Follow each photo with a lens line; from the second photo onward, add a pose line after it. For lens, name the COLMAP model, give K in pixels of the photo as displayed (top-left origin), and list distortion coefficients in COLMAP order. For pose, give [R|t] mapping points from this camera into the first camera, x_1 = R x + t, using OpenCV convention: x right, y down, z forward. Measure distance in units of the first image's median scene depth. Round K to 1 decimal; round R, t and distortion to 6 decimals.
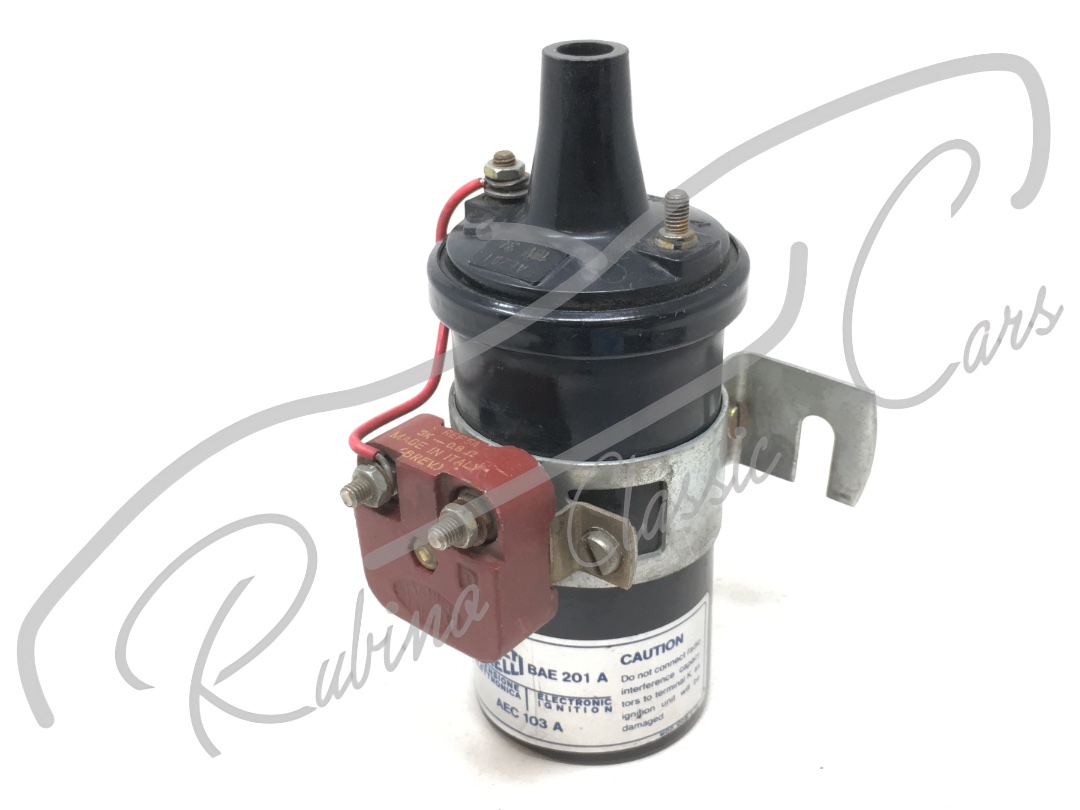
lens RADIAL K [[1378.2, 0, 540.0], [0, 1378.2, 405.0], [0, 0, 1]] dist [-0.009736, -0.019716]
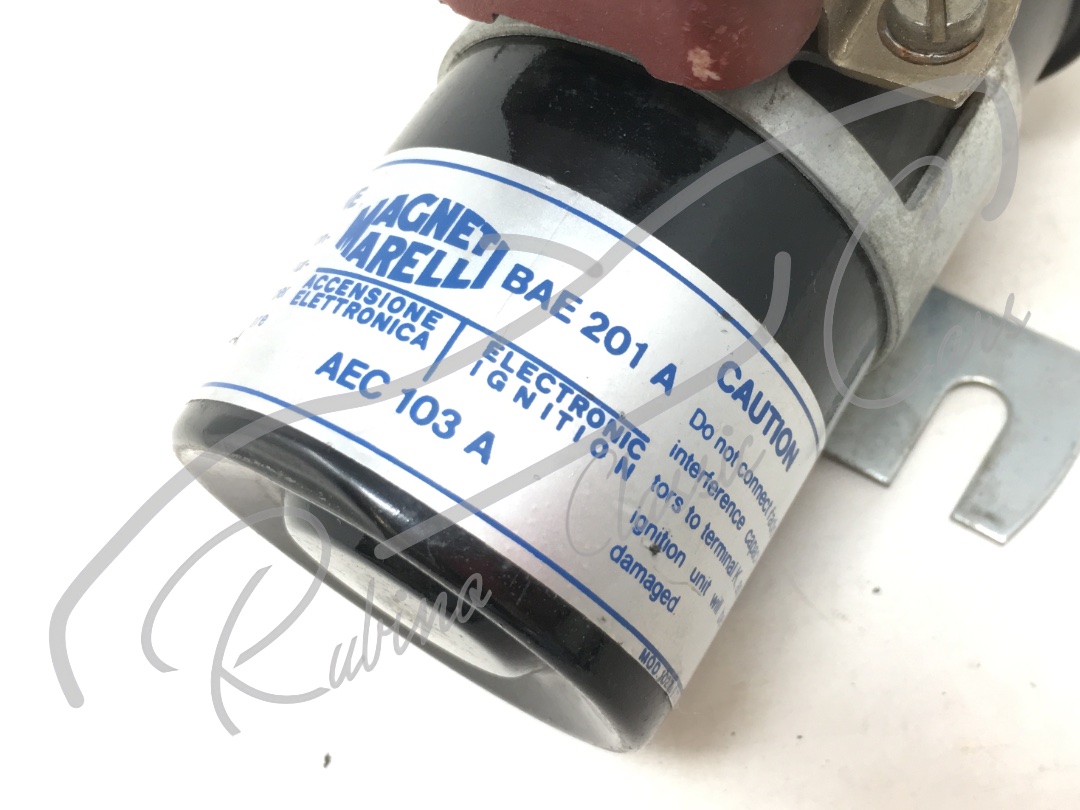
lens RADIAL K [[1378.2, 0, 540.0], [0, 1378.2, 405.0], [0, 0, 1]] dist [-0.009736, -0.019716]
pose [[0.739715, 0.631251, 0.233120, -0.071093], [-0.288908, 0.610796, -0.737197, 0.504970], [-0.607745, 0.477965, 0.634188, 0.753183]]
